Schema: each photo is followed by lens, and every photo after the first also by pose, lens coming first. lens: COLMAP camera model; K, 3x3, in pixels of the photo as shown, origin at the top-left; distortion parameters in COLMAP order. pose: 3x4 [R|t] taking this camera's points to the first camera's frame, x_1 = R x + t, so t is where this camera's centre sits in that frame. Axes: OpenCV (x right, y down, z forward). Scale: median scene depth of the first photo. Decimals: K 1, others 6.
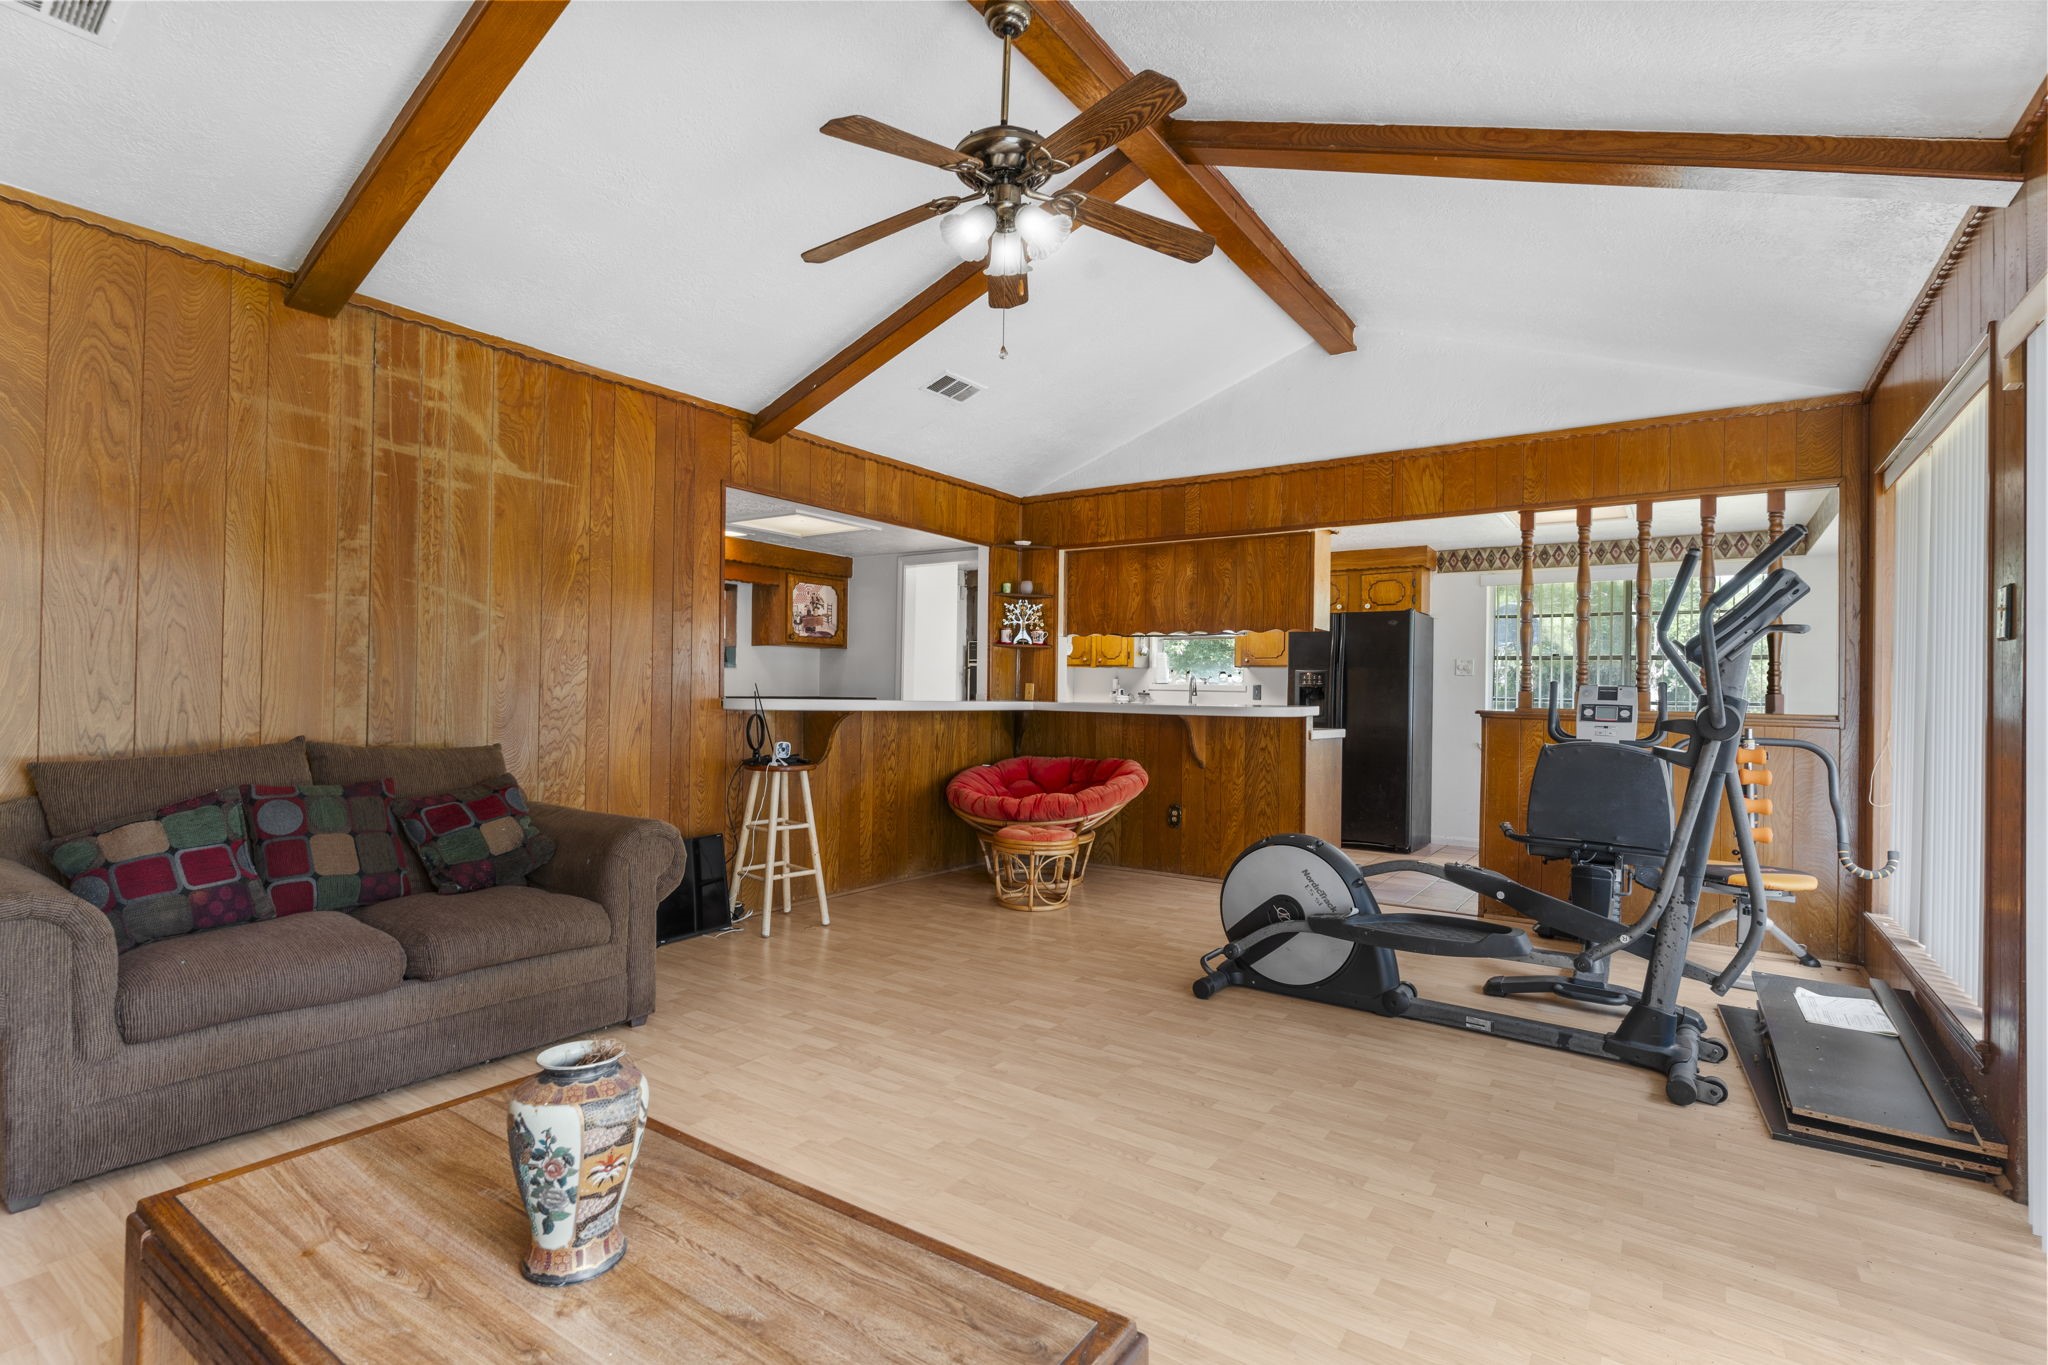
lens RADIAL K [[965.9, 0, 1021.5], [0, 965.9, 686.0], [0, 0, 1]] dist [-0.002793, 0.000861]
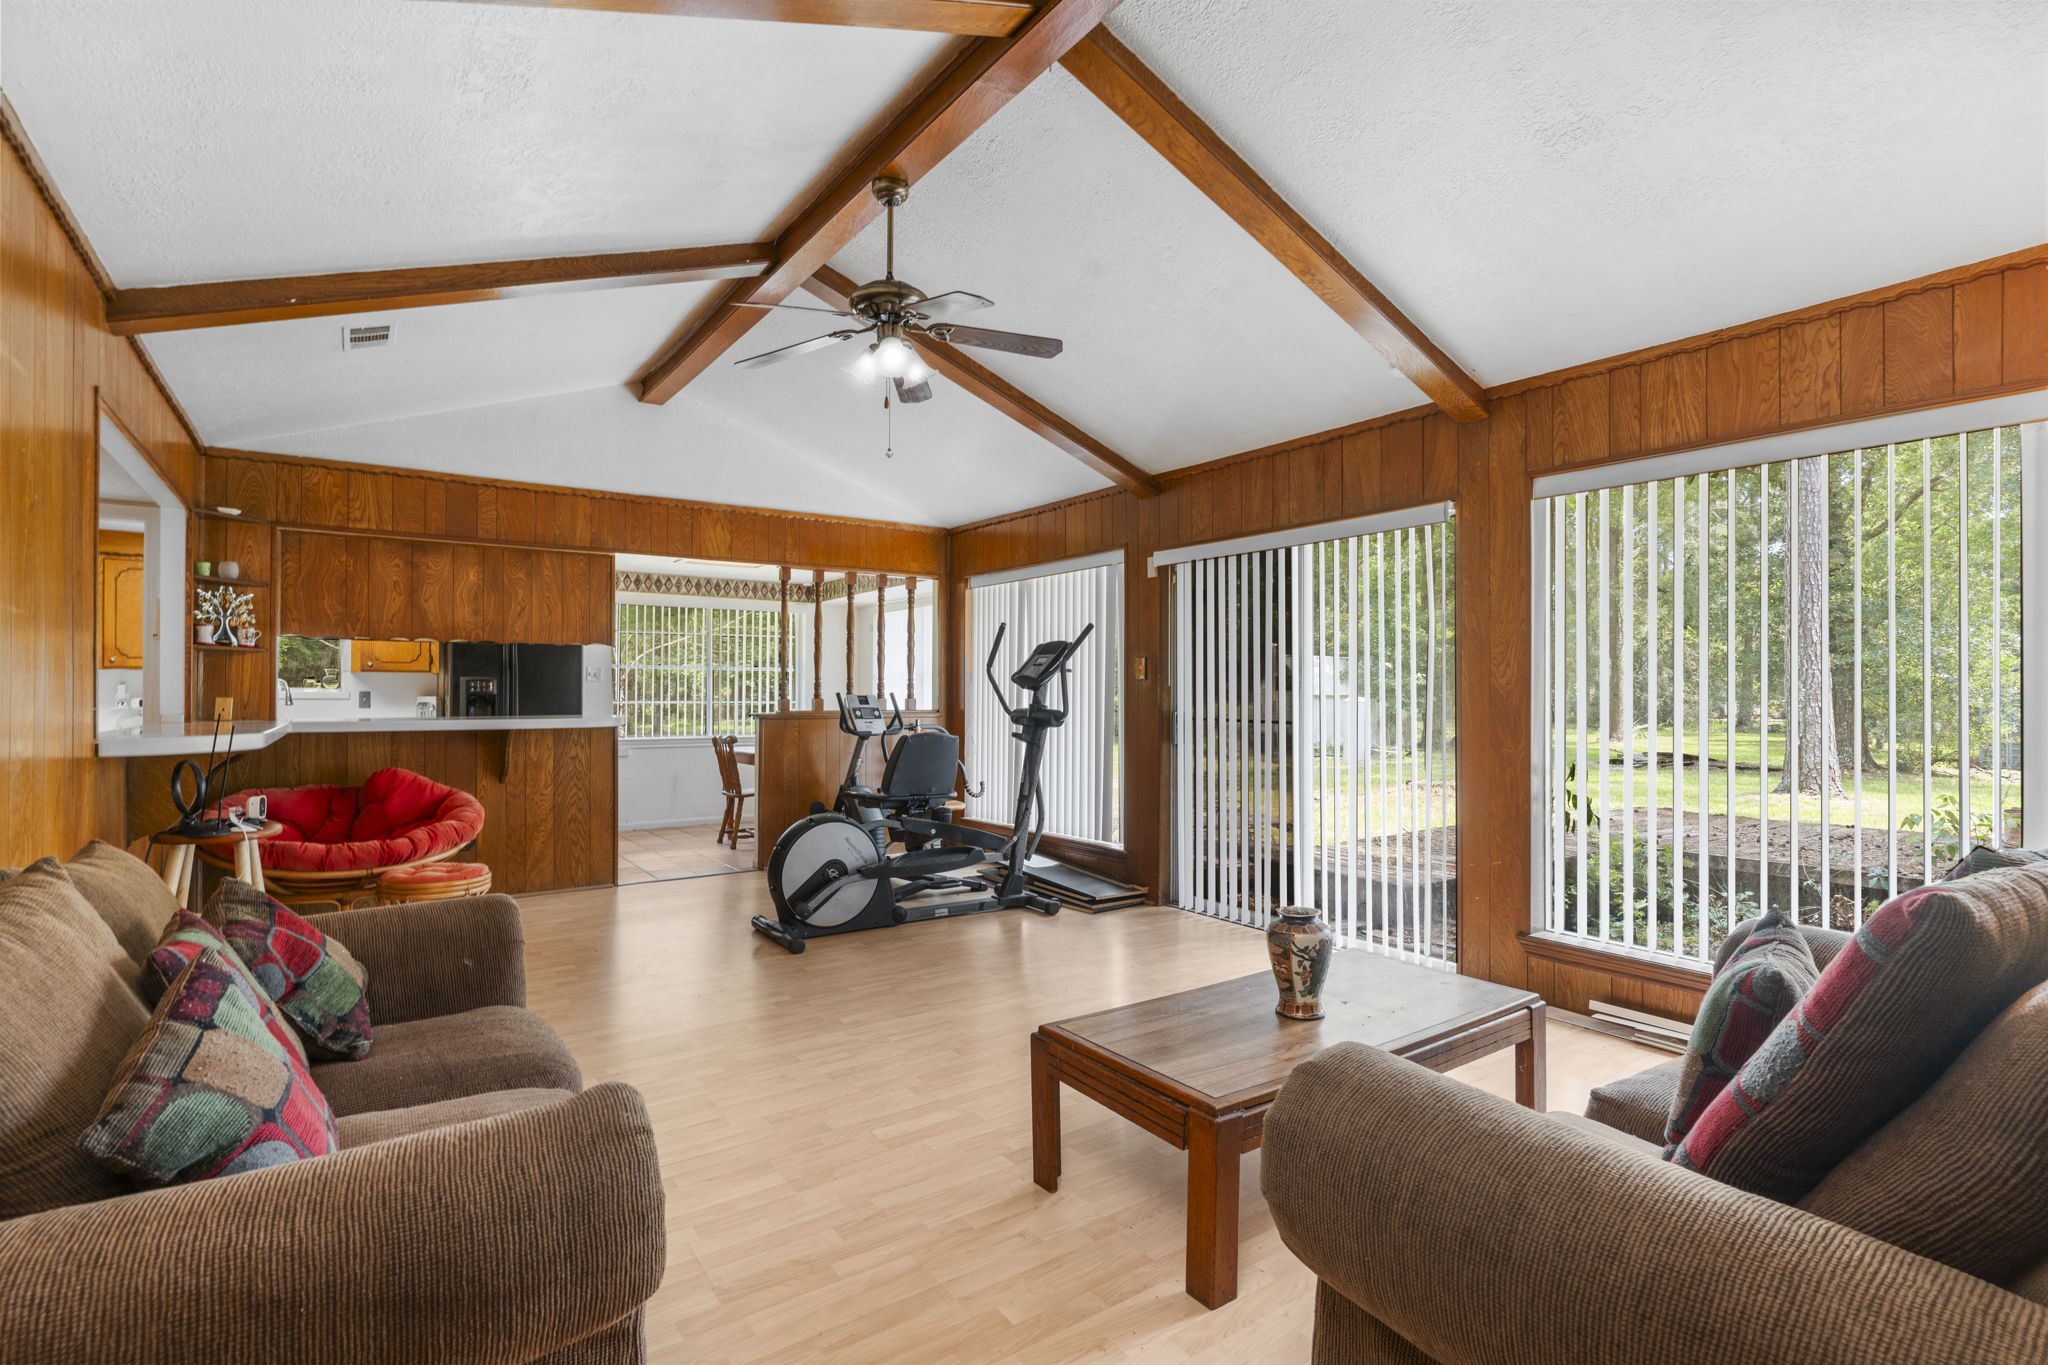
lens RADIAL K [[965.9, 0, 1014.3], [0, 965.9, 679.5], [0, 0, 1]] dist [-0.002793, 0.000861]
pose [[0.348320, -0.003398, 0.937369, -0.491946], [-0.000307, 0.999993, 0.003739, -0.020371], [-0.937375, -0.001590, 0.348317, 0.166588]]
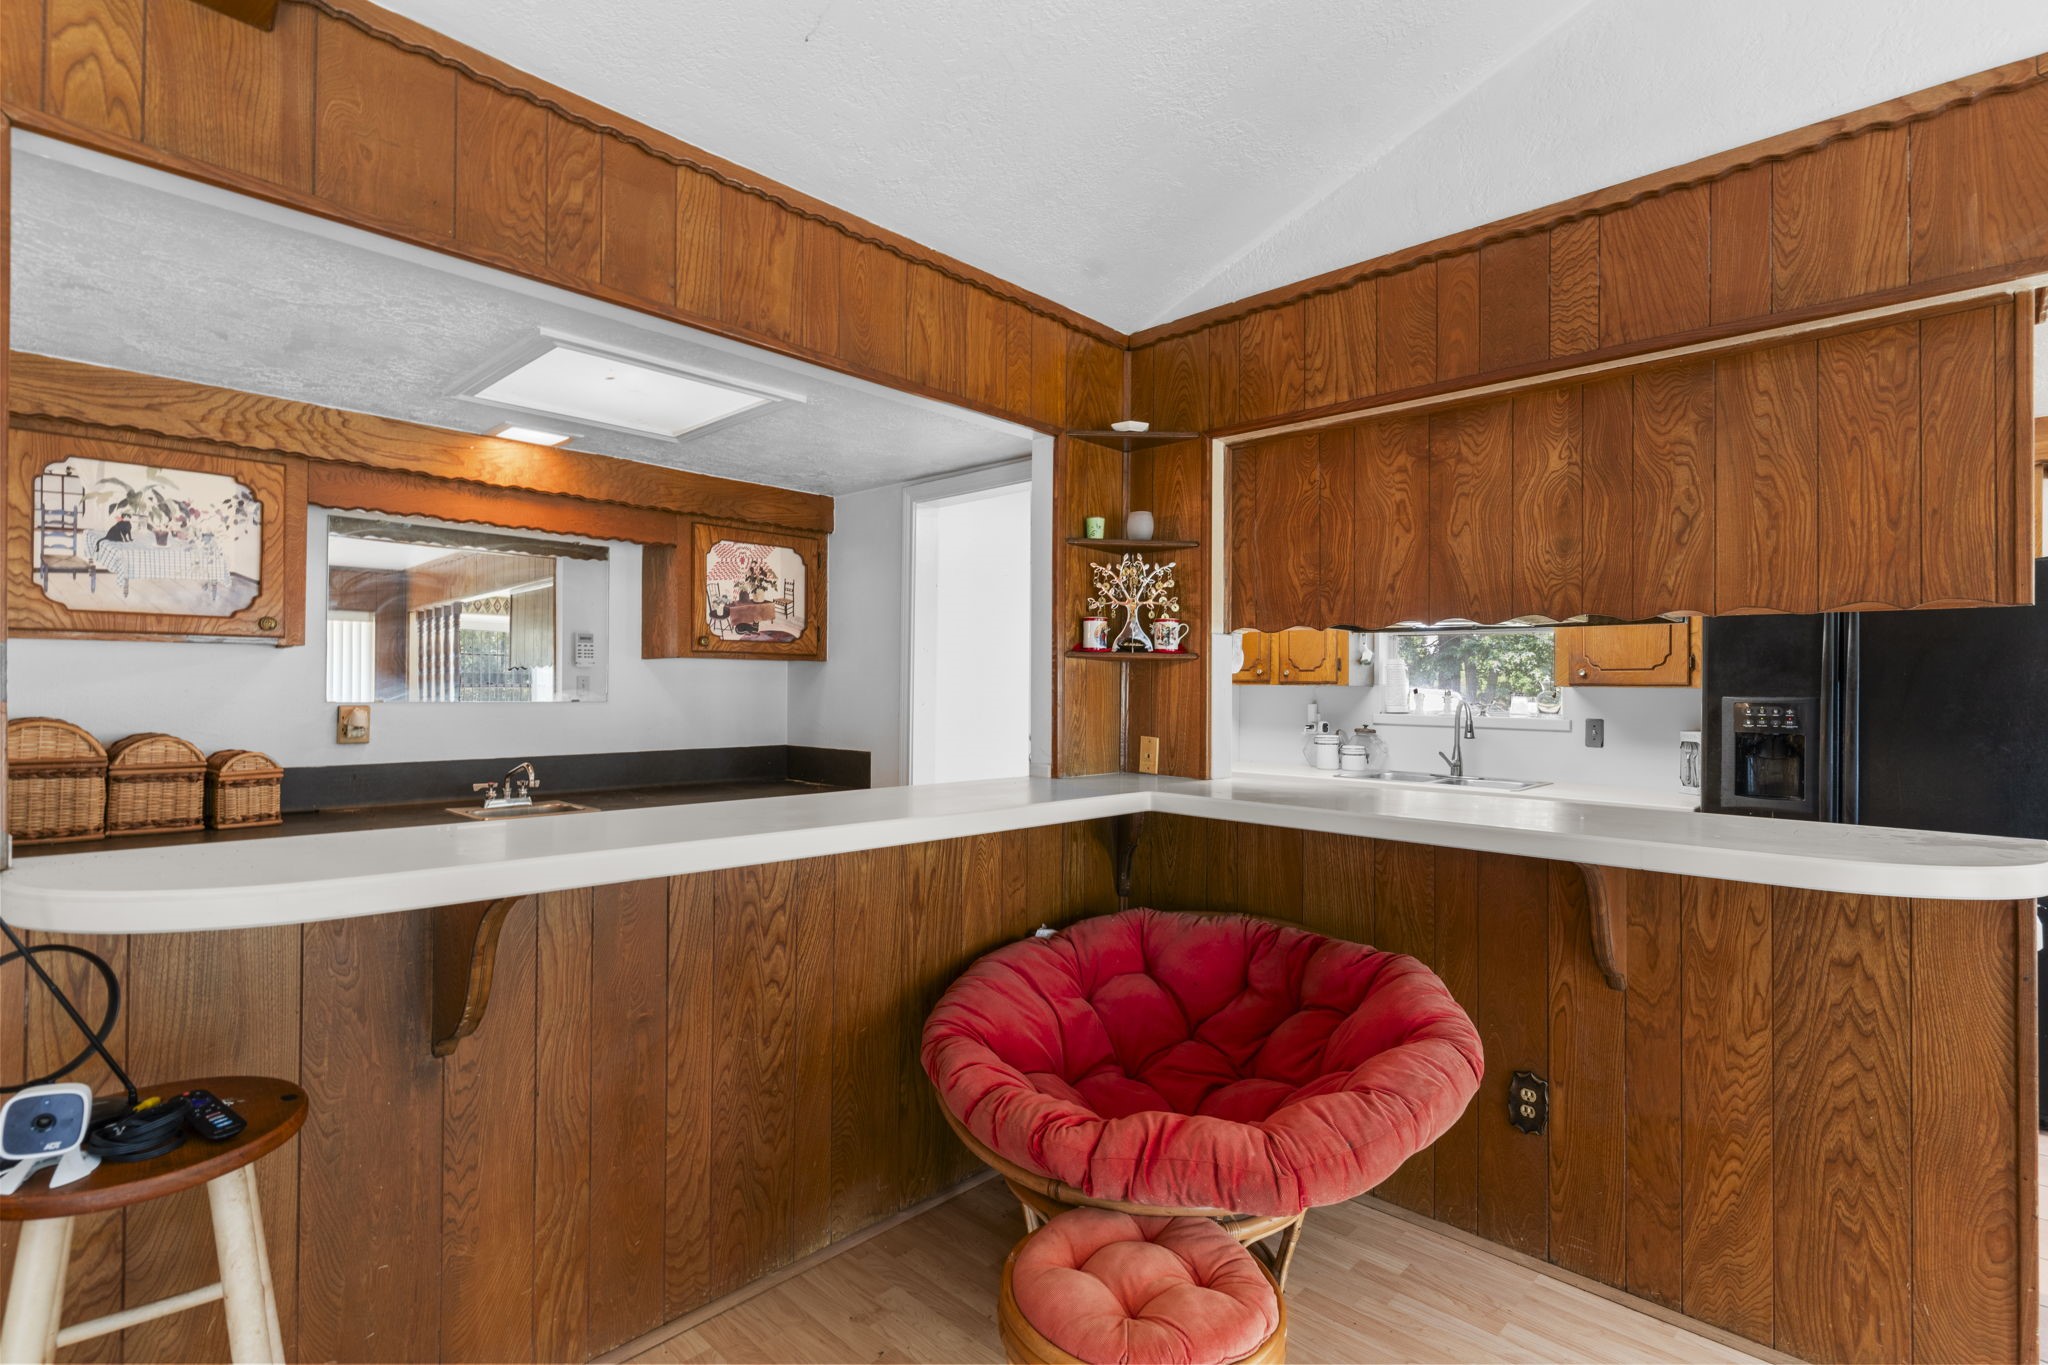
lens RADIAL K [[965.9, 0, 1016.9], [0, 965.9, 680.0], [0, 0, 1]] dist [-0.002793, 0.000861]
pose [[0.986584, -0.007467, -0.163083, 0.021808], [0.006689, 0.999963, -0.005323, -0.028274], [0.163117, 0.004160, 0.986598, 0.549142]]
